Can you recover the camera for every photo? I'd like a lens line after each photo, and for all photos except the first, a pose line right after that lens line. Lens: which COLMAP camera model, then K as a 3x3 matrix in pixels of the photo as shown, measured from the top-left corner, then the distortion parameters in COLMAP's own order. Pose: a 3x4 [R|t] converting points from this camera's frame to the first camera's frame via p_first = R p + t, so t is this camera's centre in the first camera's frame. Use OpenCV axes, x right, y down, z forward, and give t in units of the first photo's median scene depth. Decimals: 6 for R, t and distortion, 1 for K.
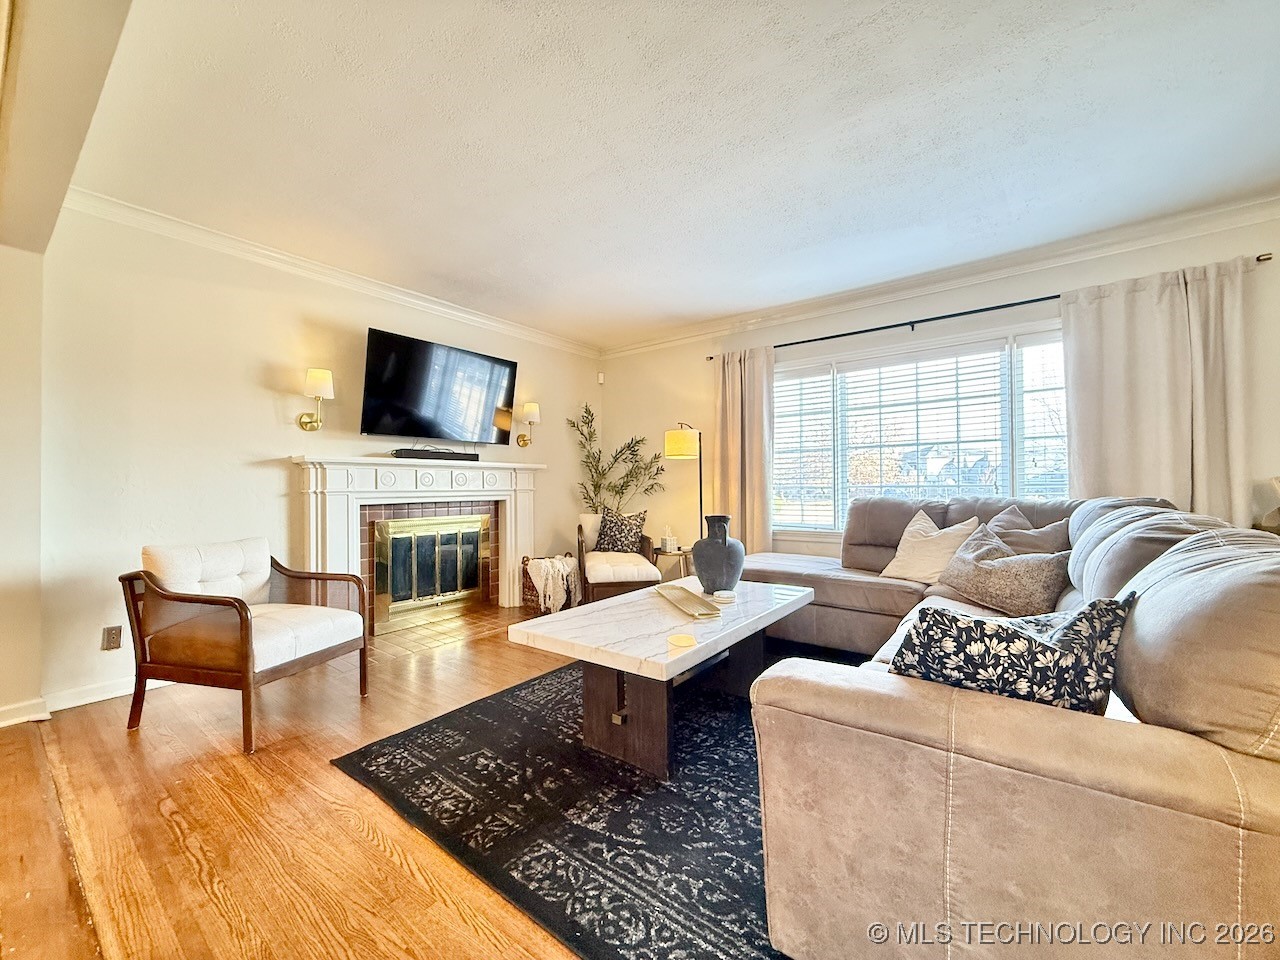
lens RADIAL K [[506.9, 0, 637.4], [0, 506.9, 480.7], [0, 0, 1]] dist [-0.000774, 0.000439]
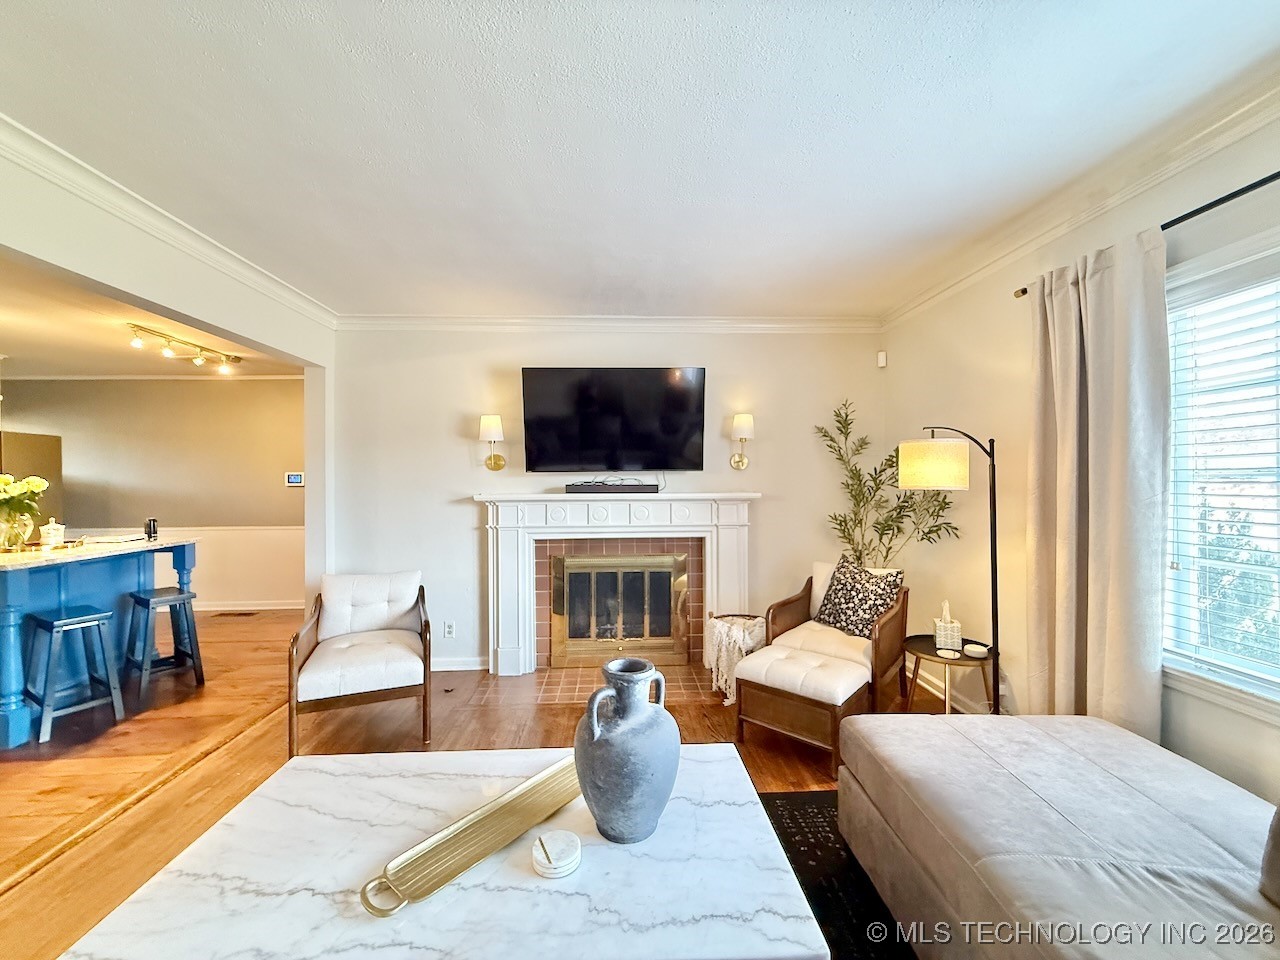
lens RADIAL K [[509.8, 0, 636.2], [0, 509.8, 482.3], [0, 0, 1]] dist [0.000536, -0.000114]
pose [[0.645199, 0.004725, -0.764000, 0.307022], [0.009638, 0.999851, 0.014323, -0.065536], [0.763954, -0.016605, 0.645057, 0.394631]]
